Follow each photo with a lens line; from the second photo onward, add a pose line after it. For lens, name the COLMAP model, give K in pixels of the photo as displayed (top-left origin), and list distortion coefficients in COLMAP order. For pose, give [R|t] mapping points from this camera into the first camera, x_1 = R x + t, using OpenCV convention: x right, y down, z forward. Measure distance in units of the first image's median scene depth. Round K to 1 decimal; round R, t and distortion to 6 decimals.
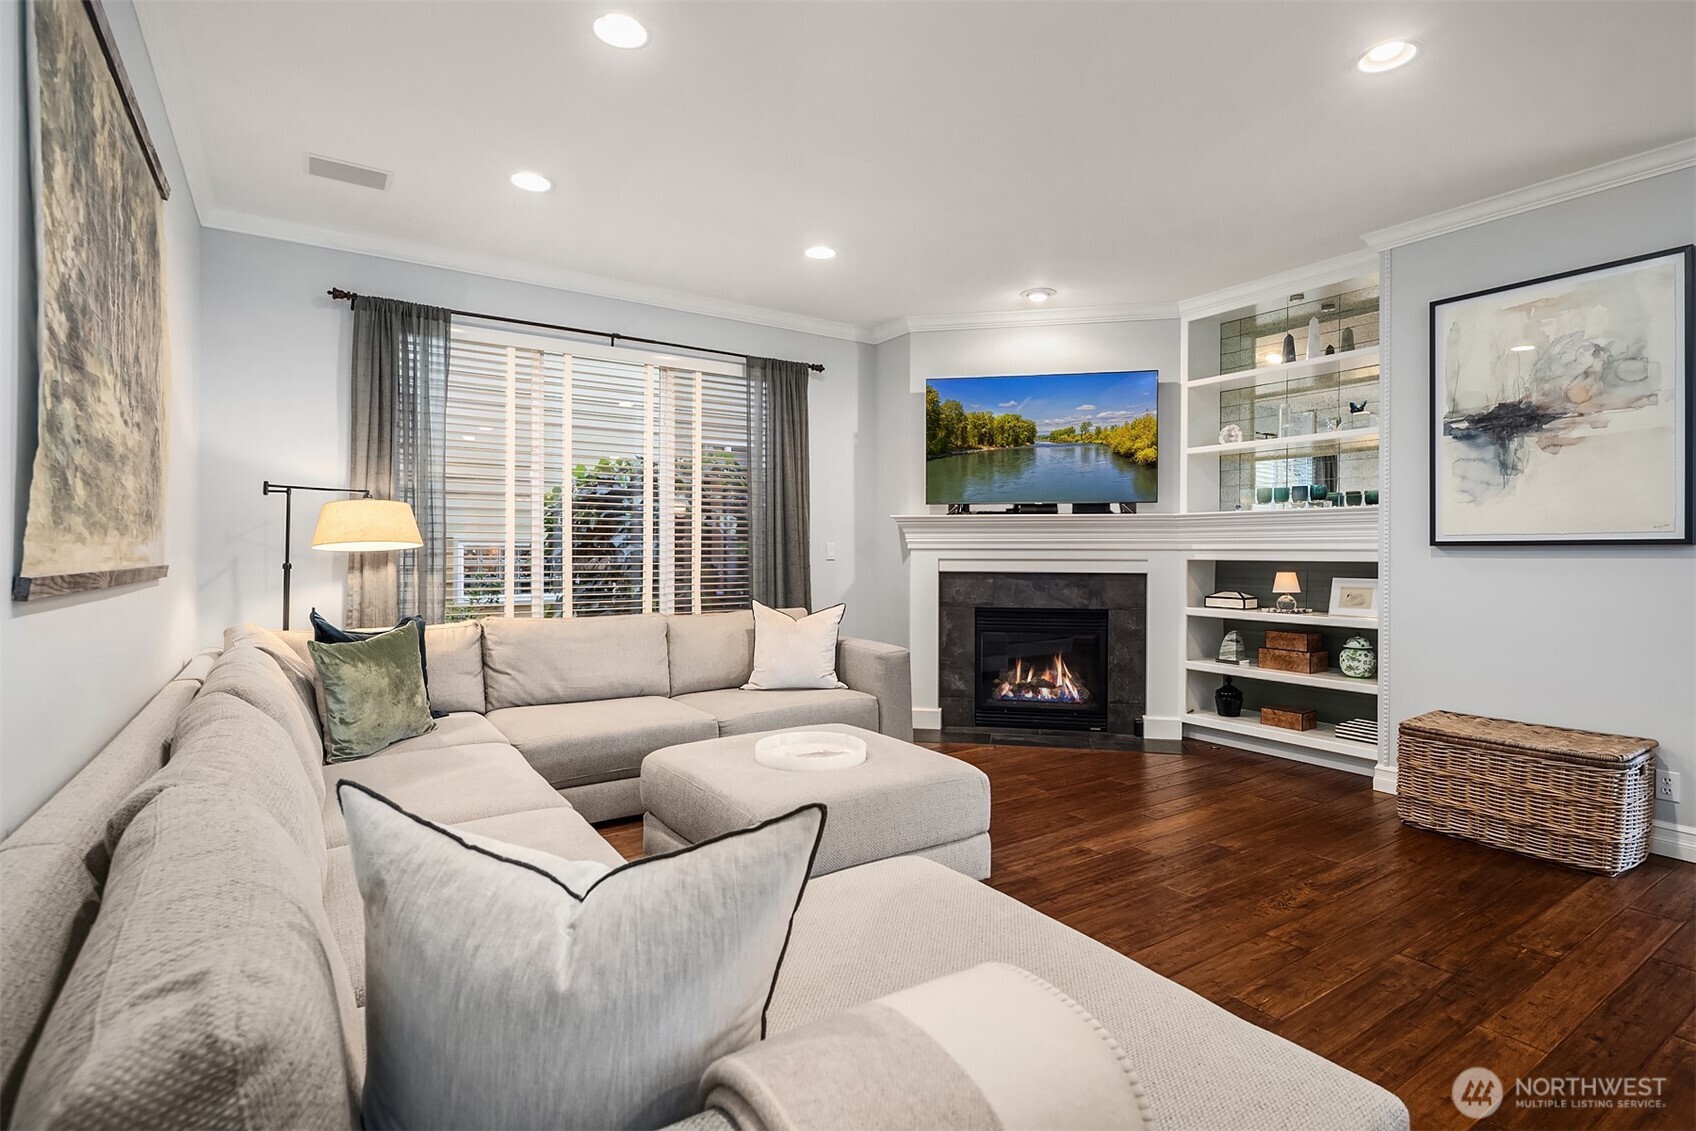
lens RADIAL K [[812.3, 0, 838.2], [0, 812.3, 560.6], [0, 0, 1]] dist [0.014944, -0.003523]
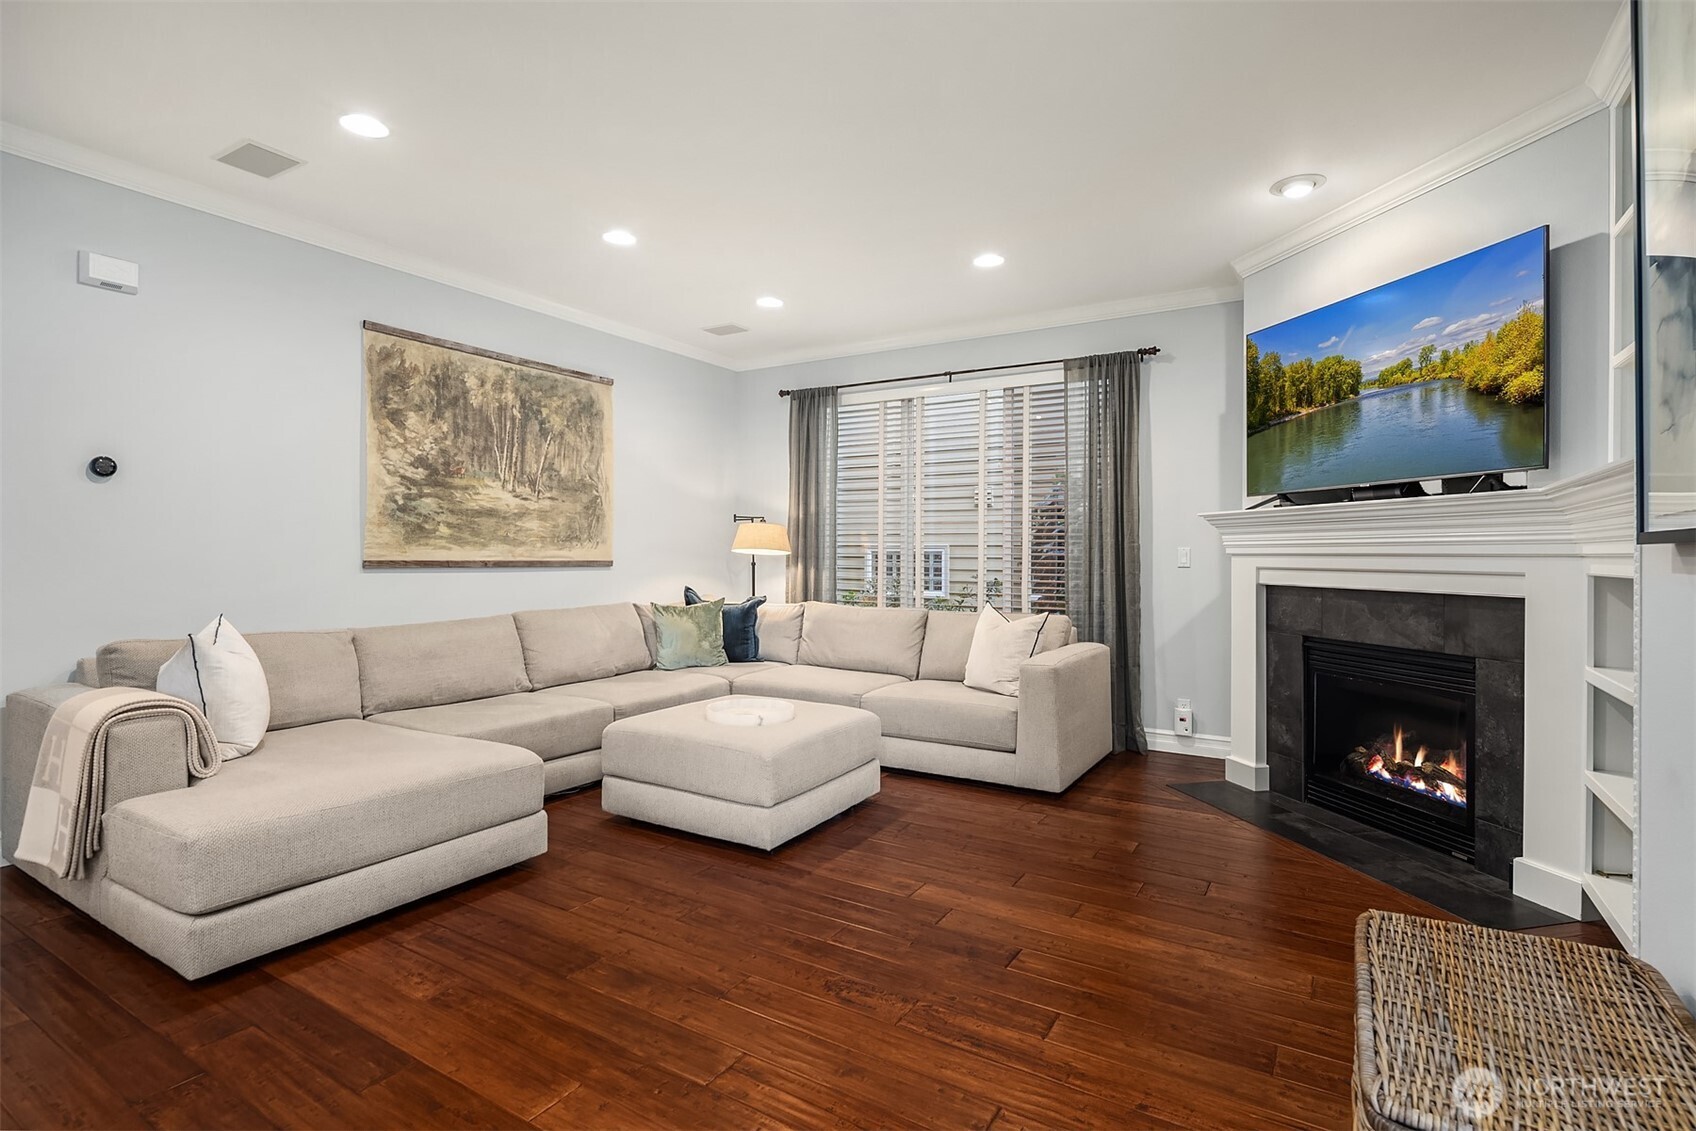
lens RADIAL K [[812.3, 0, 836.6], [0, 812.3, 566.2], [0, 0, 1]] dist [0.014944, -0.003523]
pose [[0.410173, 0.019090, -0.911808, 0.687488], [-0.004388, 0.999811, 0.018959, -0.015119], [0.911997, -0.003775, 0.410179, 0.344935]]
